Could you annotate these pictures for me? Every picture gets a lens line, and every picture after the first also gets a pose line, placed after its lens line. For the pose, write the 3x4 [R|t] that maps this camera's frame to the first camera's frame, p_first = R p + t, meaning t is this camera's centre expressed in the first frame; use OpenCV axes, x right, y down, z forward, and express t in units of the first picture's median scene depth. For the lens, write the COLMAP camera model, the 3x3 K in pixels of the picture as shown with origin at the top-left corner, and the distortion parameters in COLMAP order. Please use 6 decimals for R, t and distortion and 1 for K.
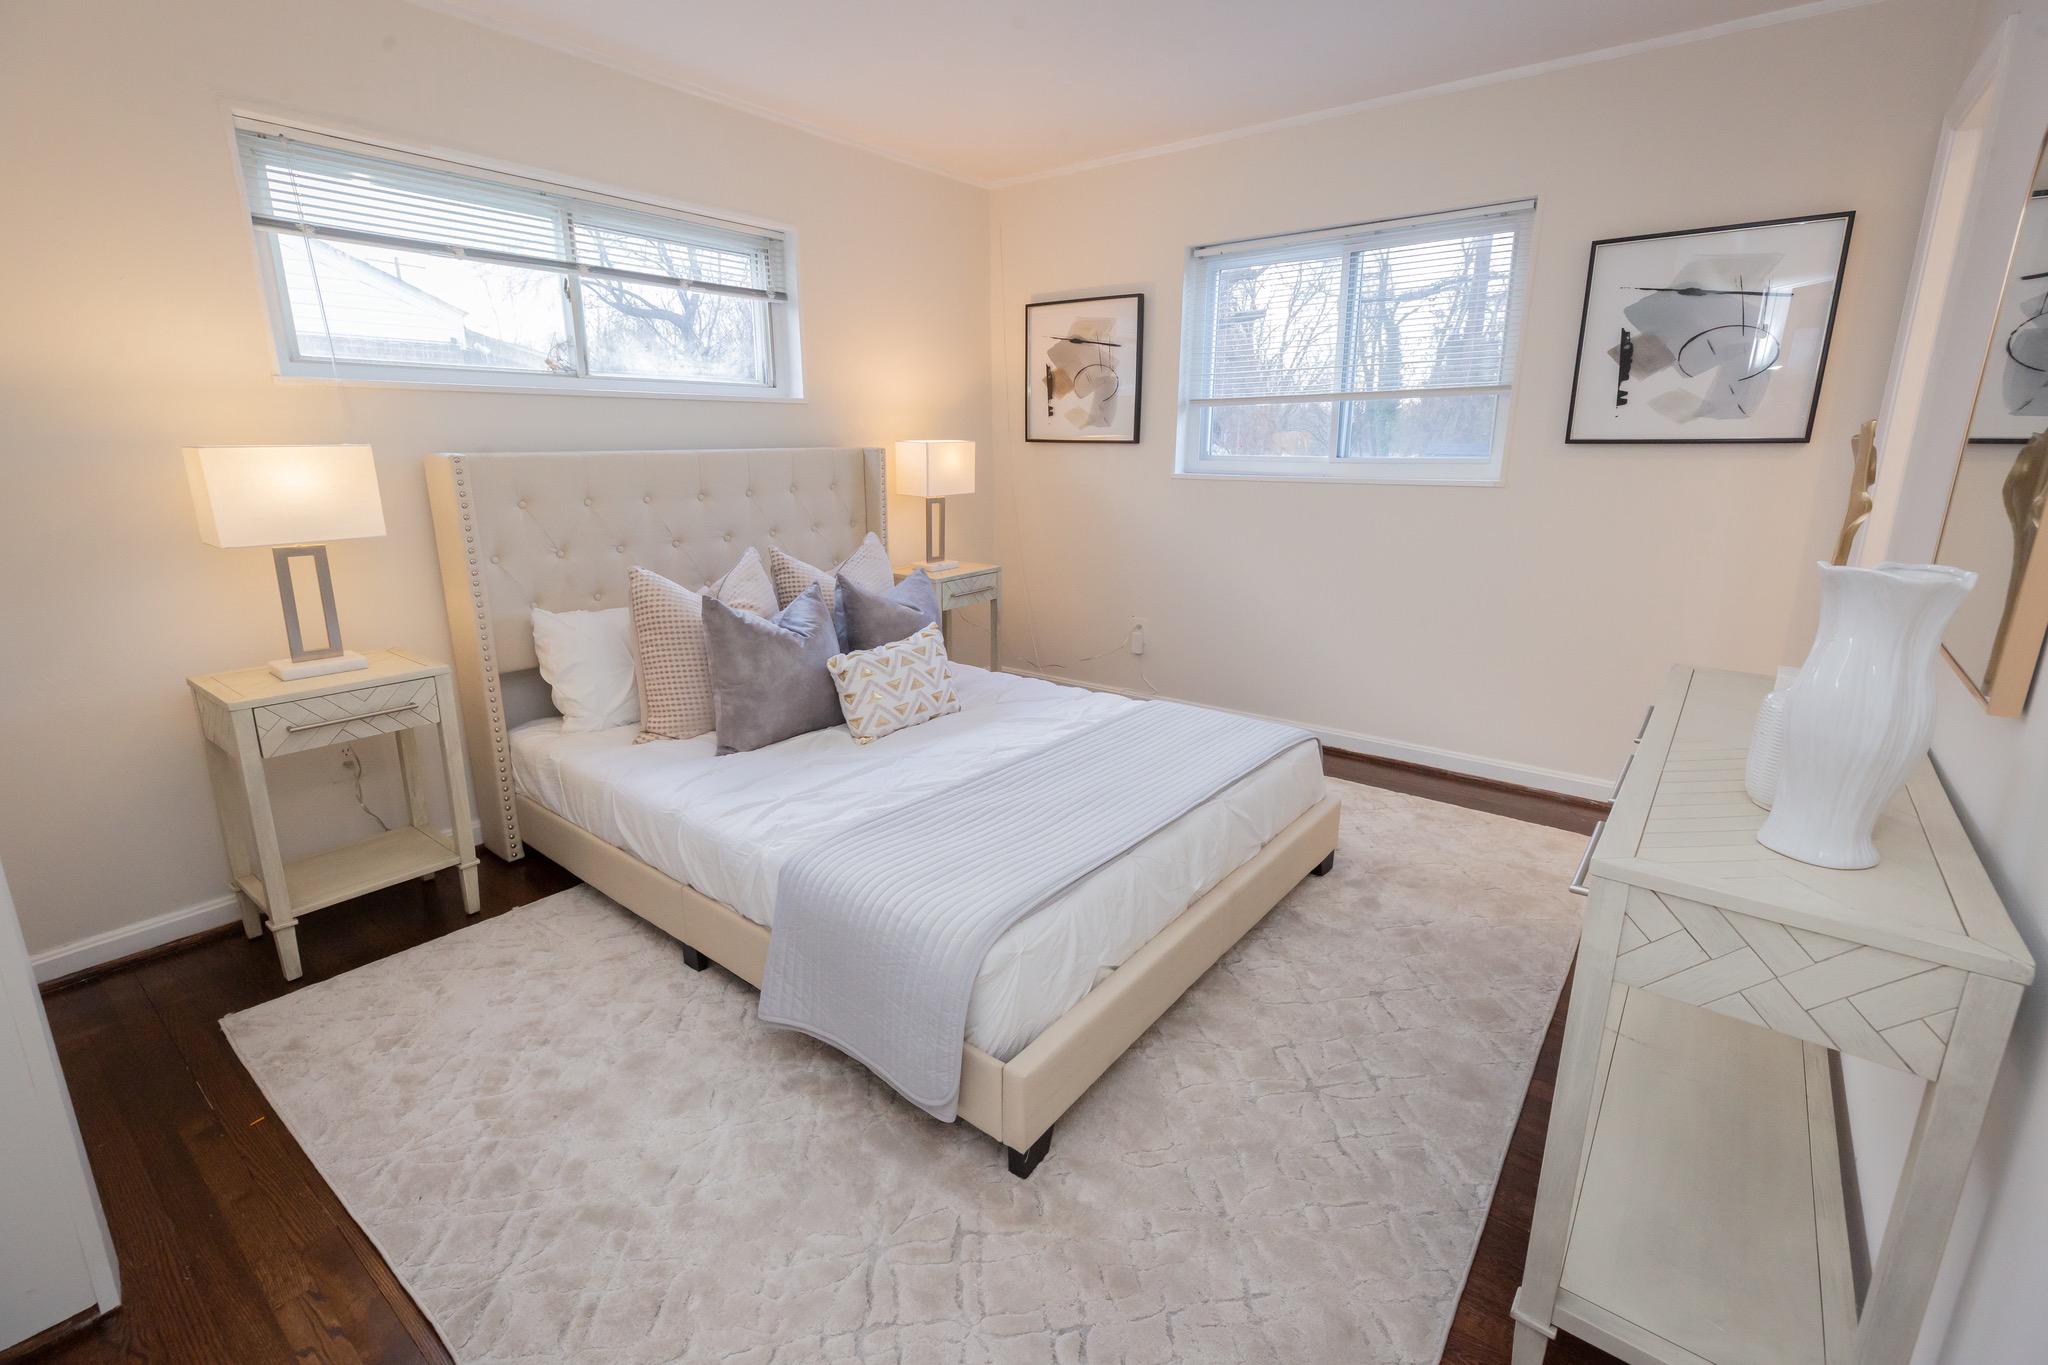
lens RADIAL K [[936.2, 0, 1033.5], [0, 936.2, 656.1], [0, 0, 1]] dist [0.070553, -0.000110]
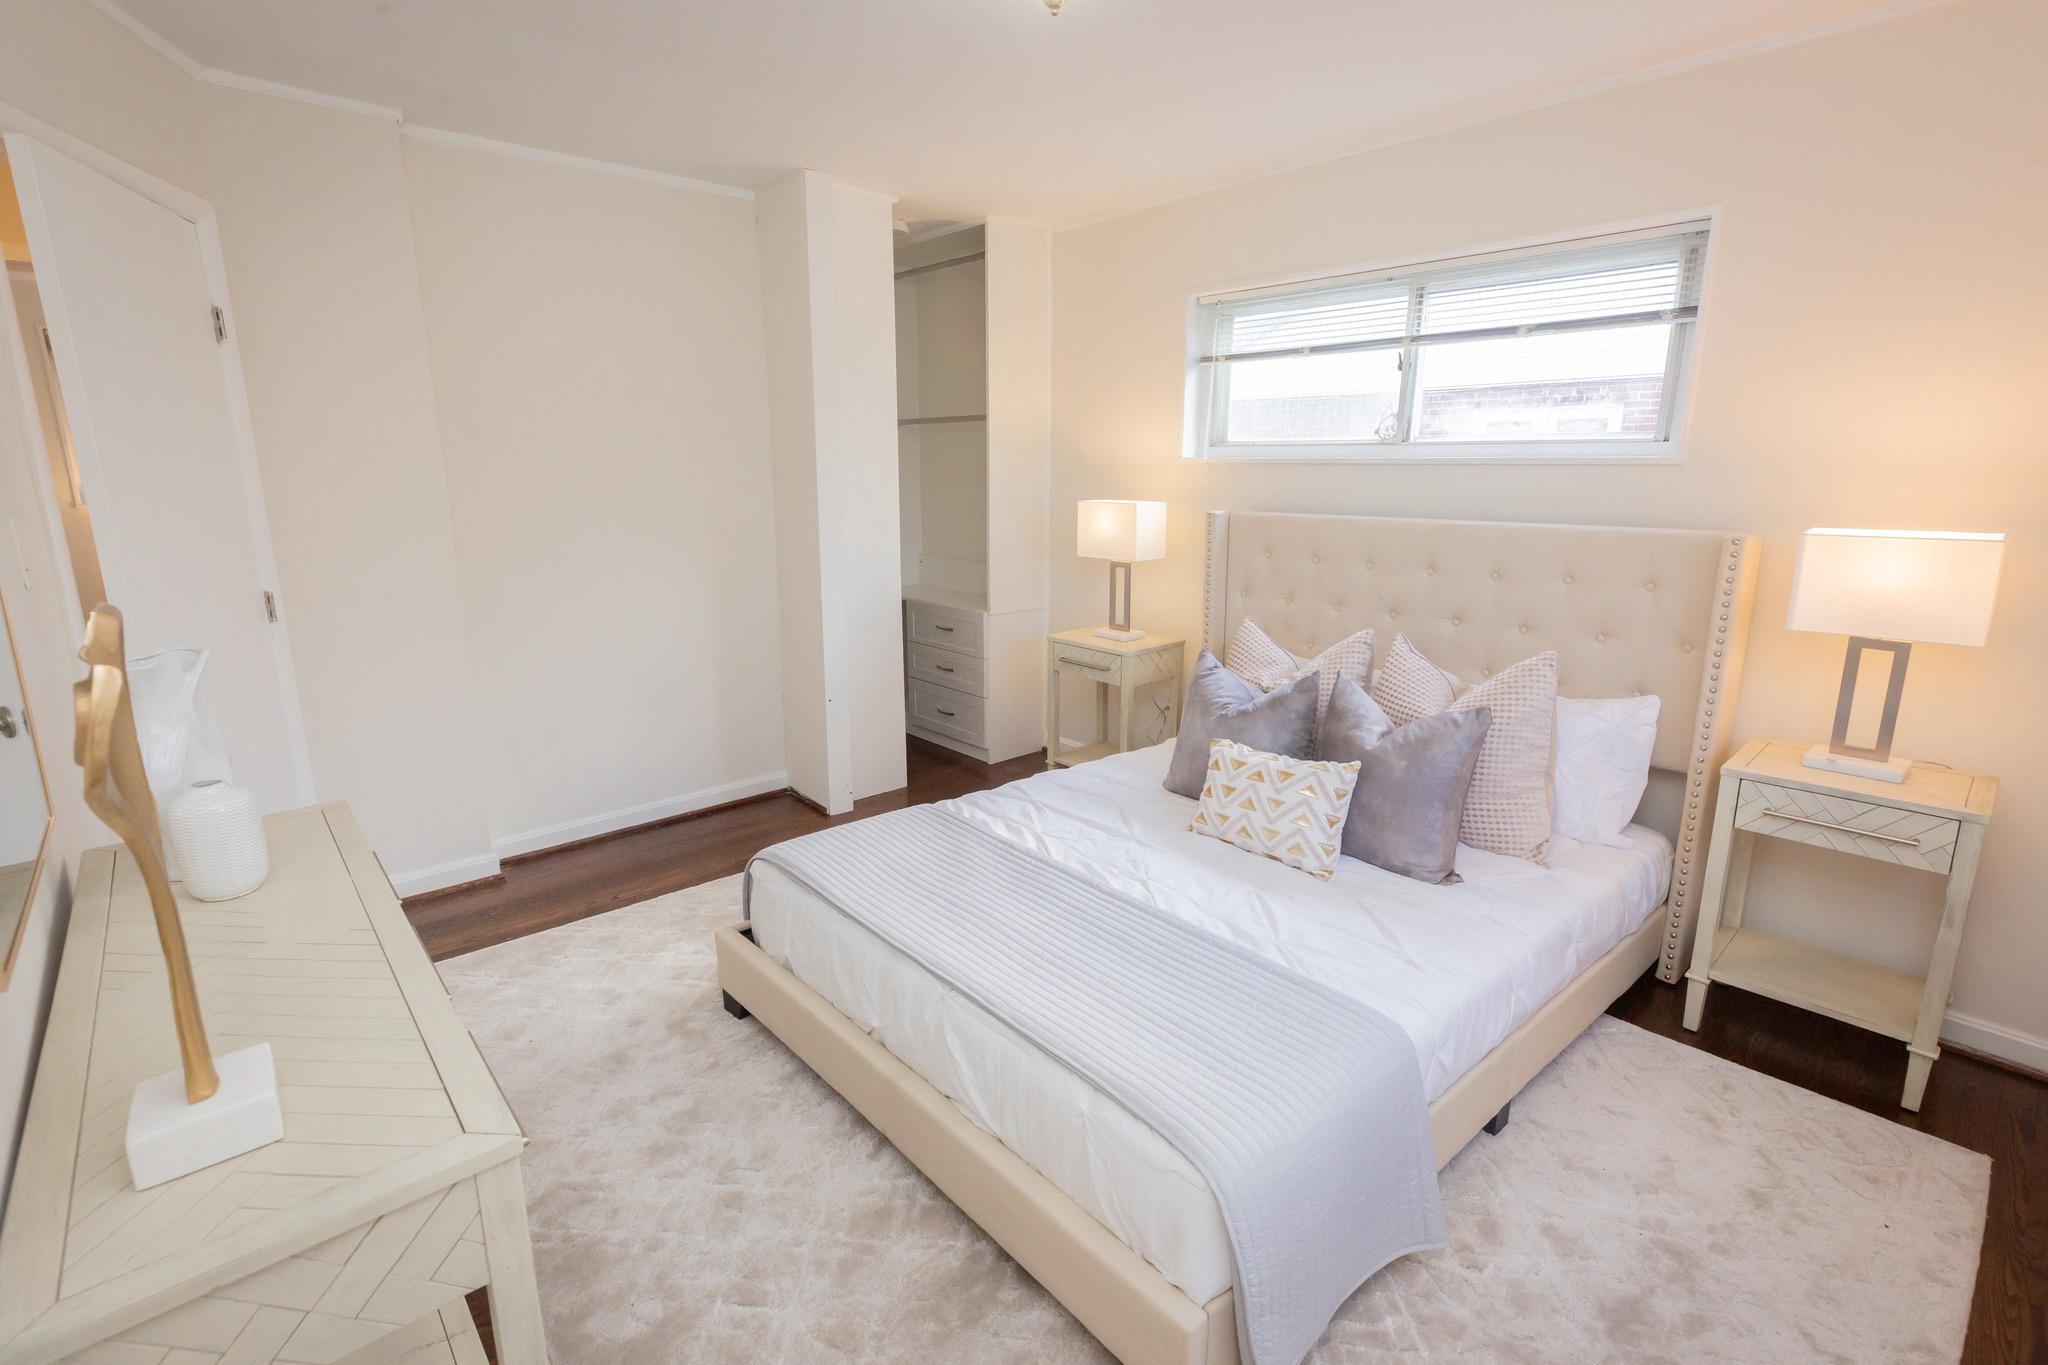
lens RADIAL K [[923.0, 0, 1024.0], [0, 923.0, 682.5], [0, 0, 1]] dist [-0.000696, 0.000014]
pose [[-0.163016, 0.207136, -0.964635, 0.586715], [-0.259985, 0.934139, 0.244523, -0.187553], [0.951753, 0.290652, -0.098428, 0.777238]]
